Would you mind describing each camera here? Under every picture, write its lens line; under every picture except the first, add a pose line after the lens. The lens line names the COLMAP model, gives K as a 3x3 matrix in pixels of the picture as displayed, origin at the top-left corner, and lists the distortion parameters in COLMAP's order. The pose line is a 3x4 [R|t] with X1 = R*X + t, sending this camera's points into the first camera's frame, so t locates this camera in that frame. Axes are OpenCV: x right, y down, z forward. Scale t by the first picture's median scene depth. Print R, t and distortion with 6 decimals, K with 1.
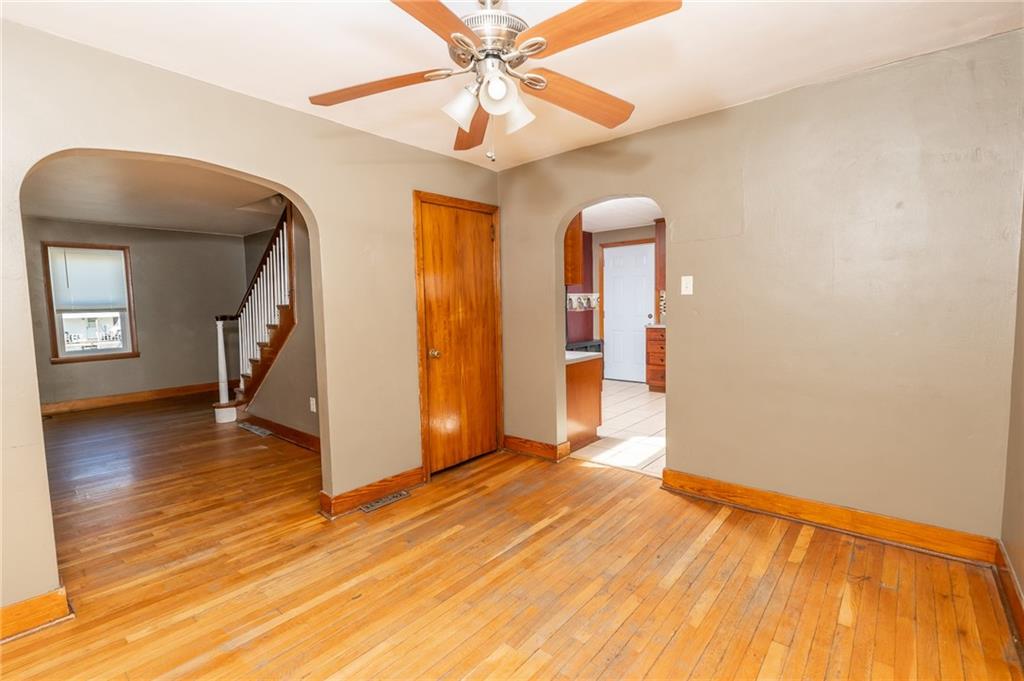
lens RADIAL K [[467.3, 0, 512.7], [0, 467.3, 338.8], [0, 0, 1]] dist [0.003495, 0.000025]
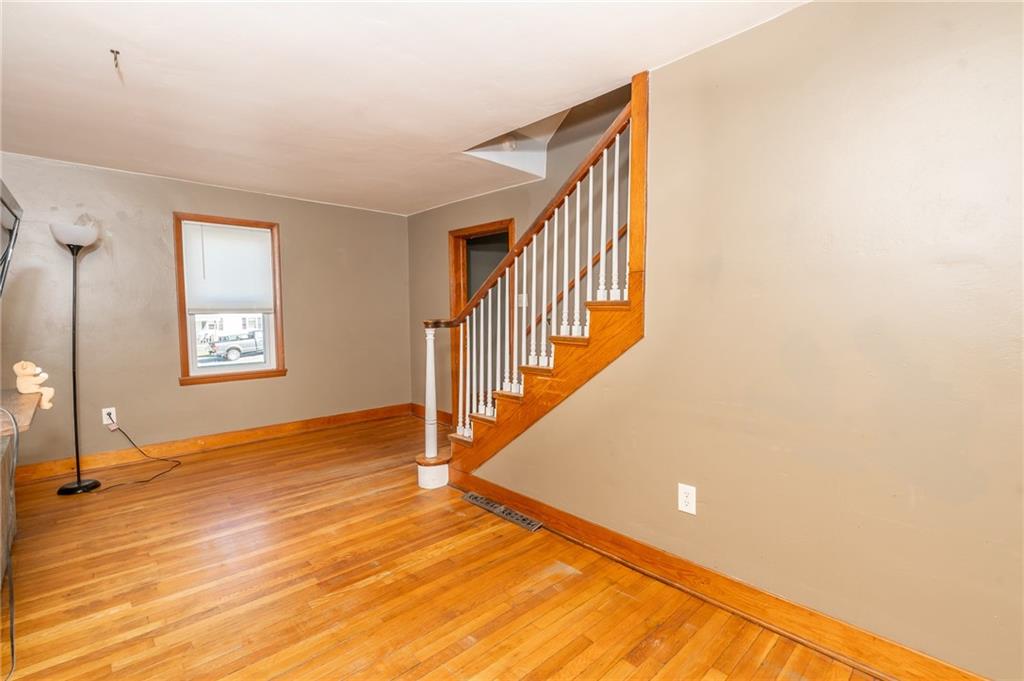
lens RADIAL K [[467.3, 0, 513.8], [0, 467.3, 342.3], [0, 0, 1]] dist [0.003495, 0.000025]
pose [[0.993826, 0.016053, -0.109783, -0.394944], [-0.017058, 0.999821, -0.008225, -0.014221], [0.109631, 0.010047, 0.993922, 0.338857]]
